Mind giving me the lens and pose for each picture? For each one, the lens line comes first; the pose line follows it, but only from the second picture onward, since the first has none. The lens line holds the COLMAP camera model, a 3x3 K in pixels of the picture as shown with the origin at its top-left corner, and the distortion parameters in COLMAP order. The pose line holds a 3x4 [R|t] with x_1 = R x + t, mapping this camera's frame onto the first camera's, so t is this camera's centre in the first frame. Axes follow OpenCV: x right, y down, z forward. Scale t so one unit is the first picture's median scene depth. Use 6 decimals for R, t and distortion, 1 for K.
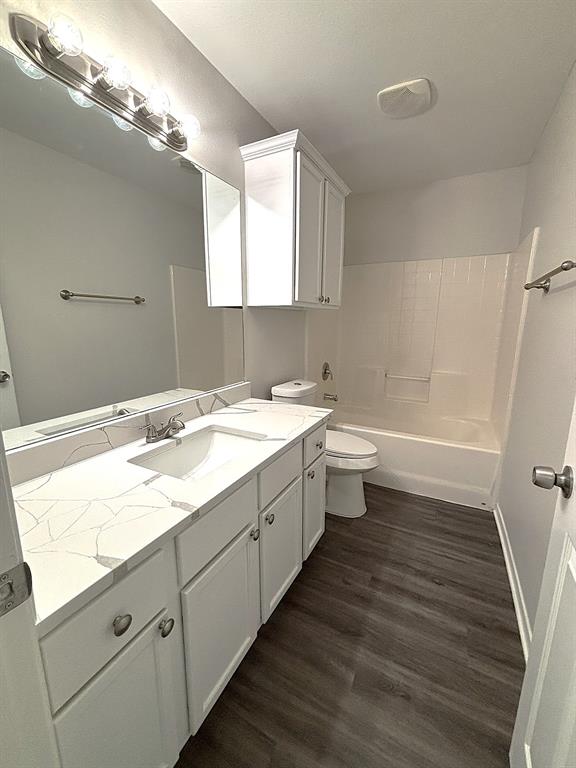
lens RADIAL K [[313.4, 0, 288.0], [0, 313.4, 384.0], [0, 0, 1]] dist [-0.001399, -0.000175]
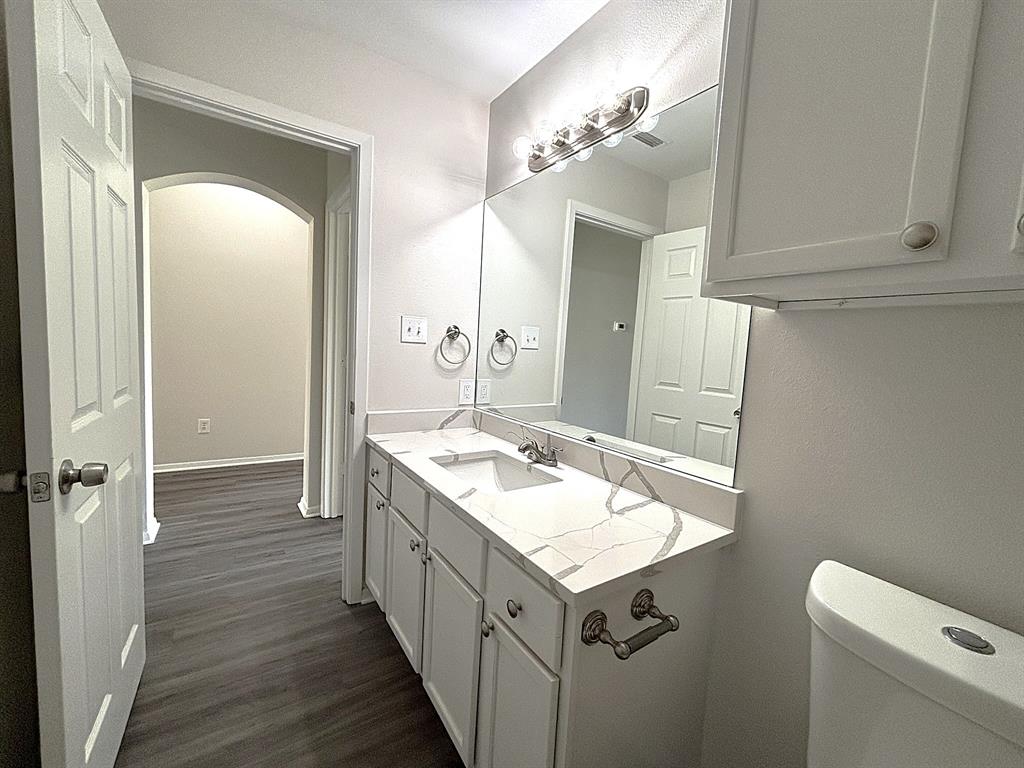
lens RADIAL K [[416.3, 0, 509.7], [0, 416.3, 381.7], [0, 0, 1]] dist [-0.001093, -0.000068]
pose [[-0.465849, 0.048975, -0.883508, 0.728566], [-0.232579, 0.956583, 0.175658, -0.254919], [0.853752, 0.287315, -0.434233, 1.377337]]
